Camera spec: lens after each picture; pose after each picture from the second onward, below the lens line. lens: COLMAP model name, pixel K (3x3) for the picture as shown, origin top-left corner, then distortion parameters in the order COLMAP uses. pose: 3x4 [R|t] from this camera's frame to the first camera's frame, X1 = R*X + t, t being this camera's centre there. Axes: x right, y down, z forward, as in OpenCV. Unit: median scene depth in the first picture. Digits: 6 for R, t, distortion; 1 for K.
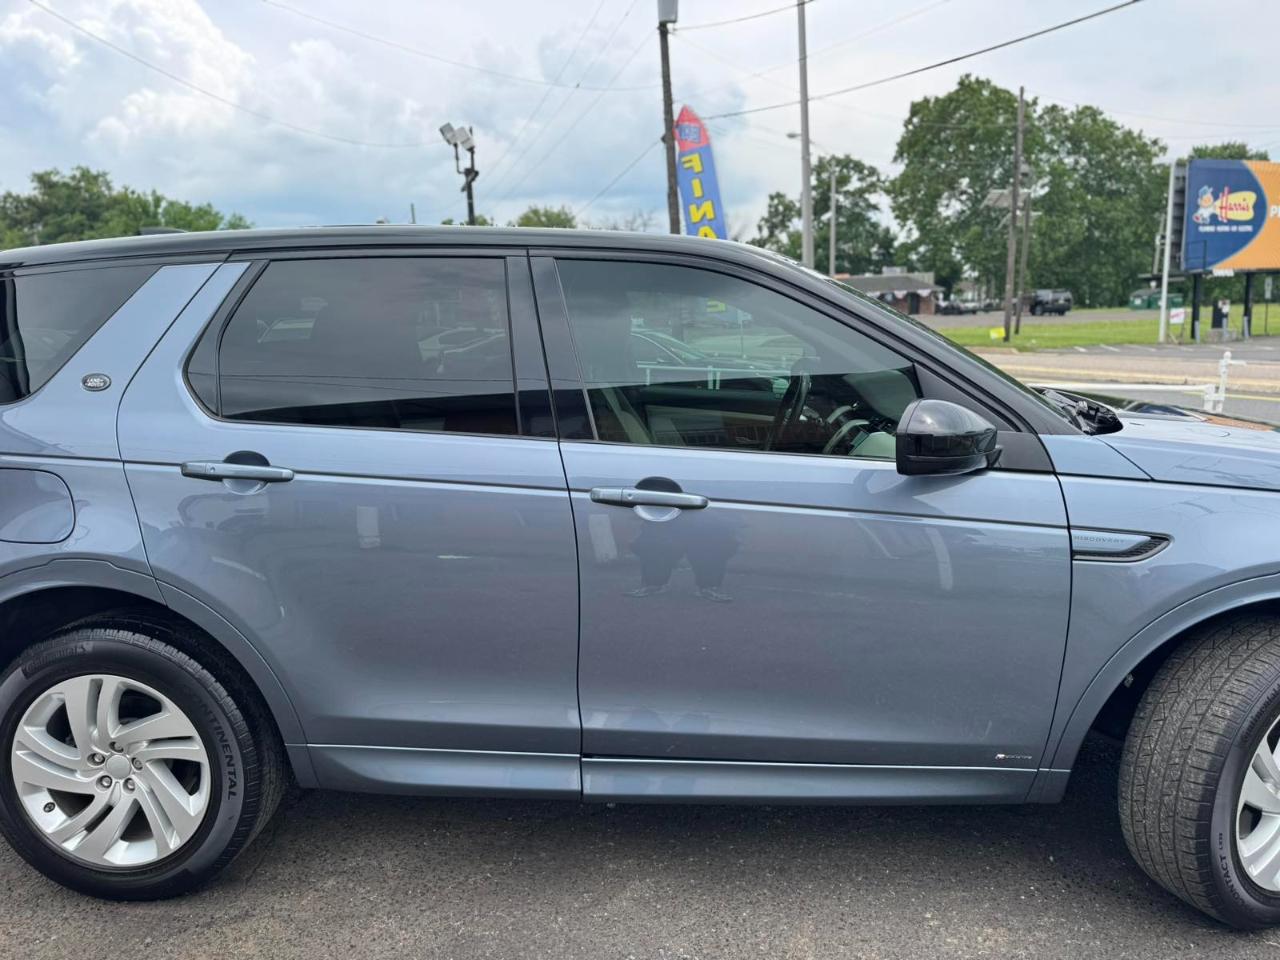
lens RADIAL K [[959.6, 0, 647.1], [0, 959.6, 483.4], [0, 0, 1]] dist [0.023751, -0.048031]
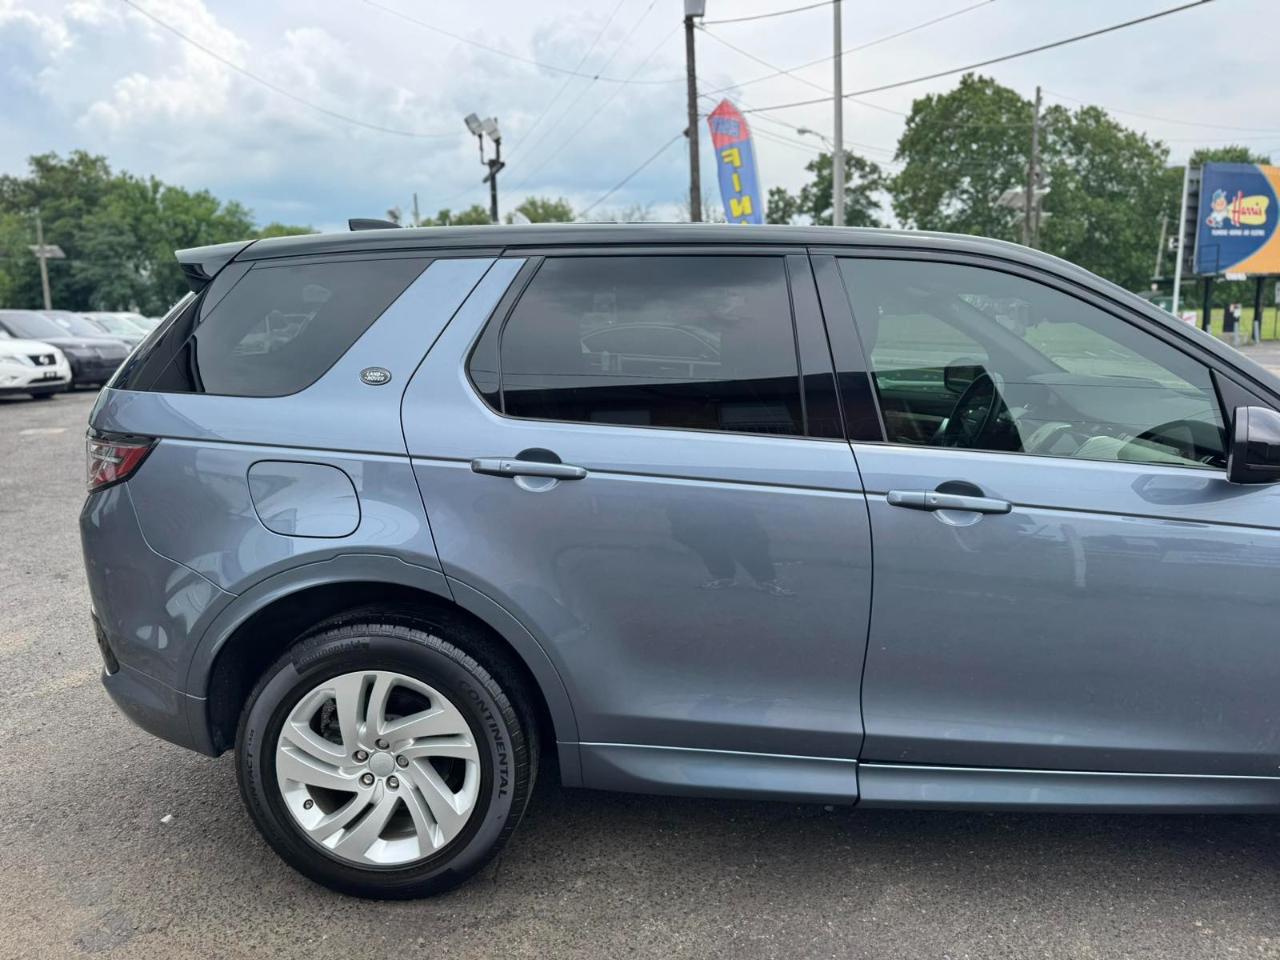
lens RADIAL K [[959.6, 0, 638.4], [0, 959.6, 482.9], [0, 0, 1]] dist [0.023751, -0.048031]
pose [[0.999870, 0.015881, 0.002944, -0.048283], [-0.015898, 0.999858, 0.005635, -0.000733], [-0.002854, -0.005681, 0.999980, 0.001553]]
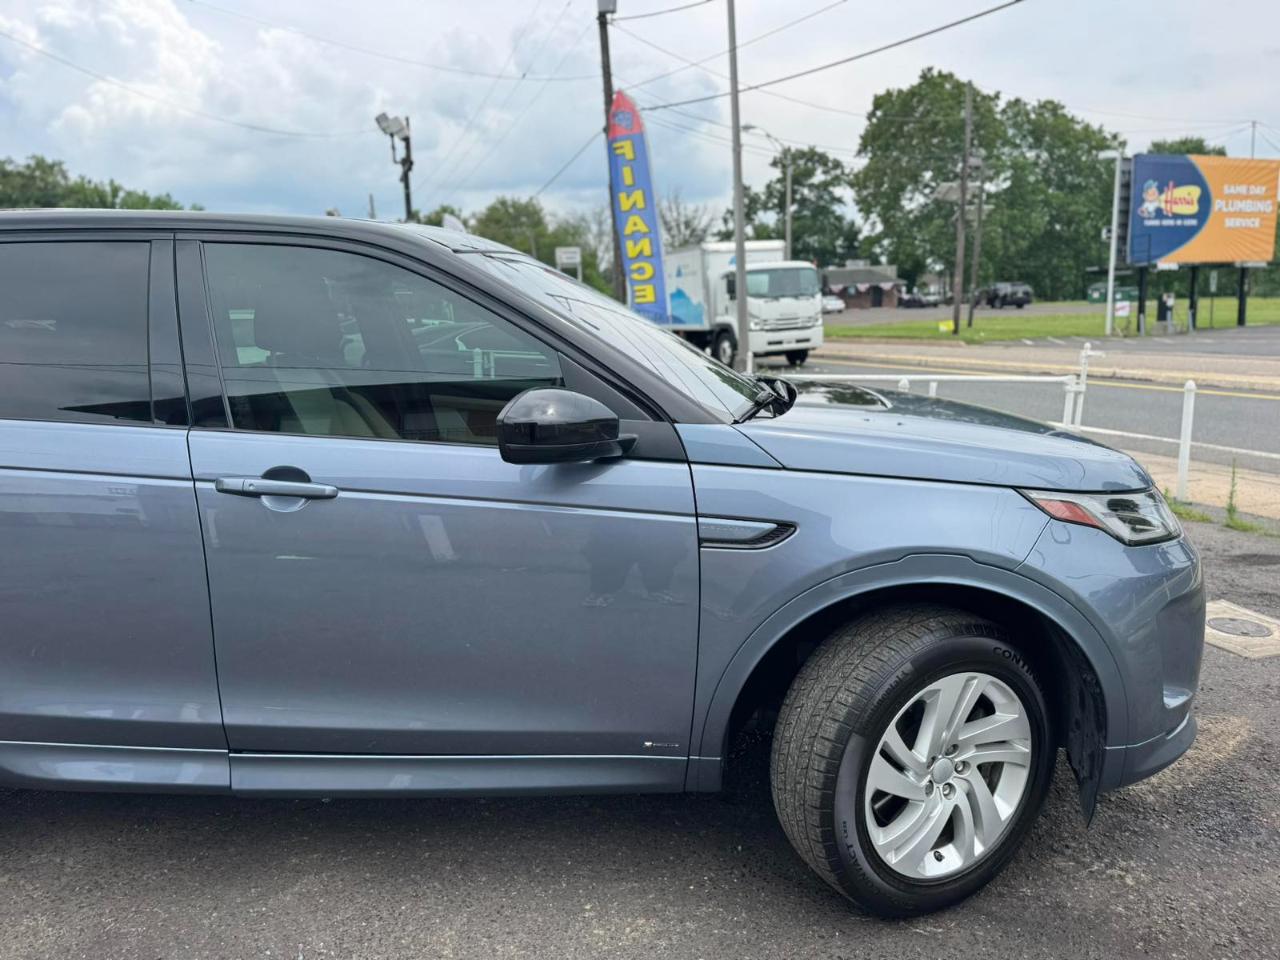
lens RADIAL K [[959.6, 0, 648.1], [0, 959.6, 484.0], [0, 0, 1]] dist [0.023751, -0.048031]
pose [[0.999609, -0.003504, 0.027739, 0.052984], [0.003279, 0.999962, 0.008133, 0.000732], [-0.027766, -0.008039, 0.999582, 0.001128]]
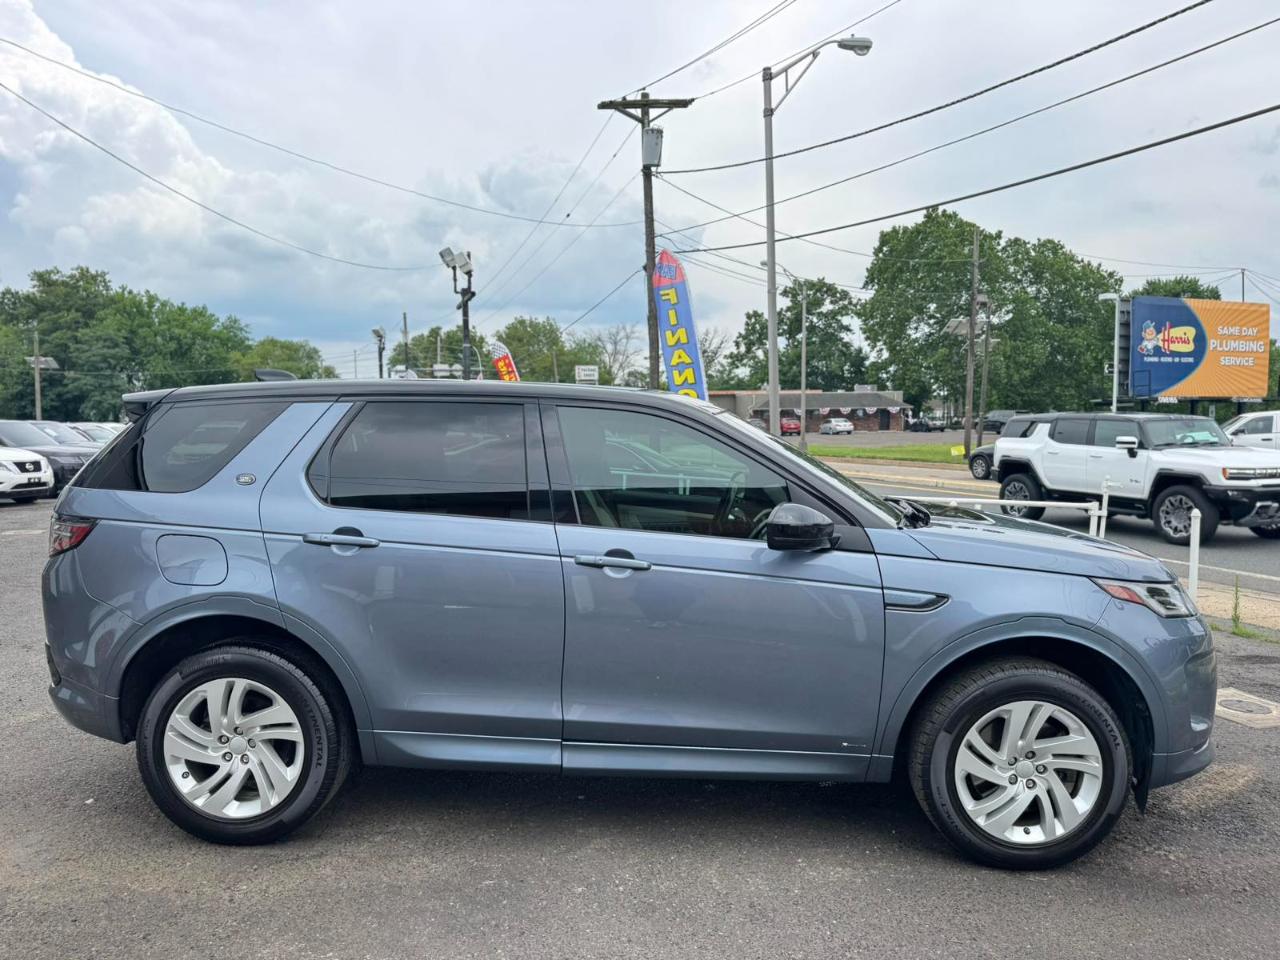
lens RADIAL K [[959.6, 0, 647.0], [0, 959.6, 475.0], [0, 0, 1]] dist [0.023751, -0.048031]
pose [[0.999450, 0.025240, 0.021521, 0.002938], [-0.022494, 0.992583, -0.119473, 0.008591], [-0.024376, 0.118923, 0.992604, -0.080026]]
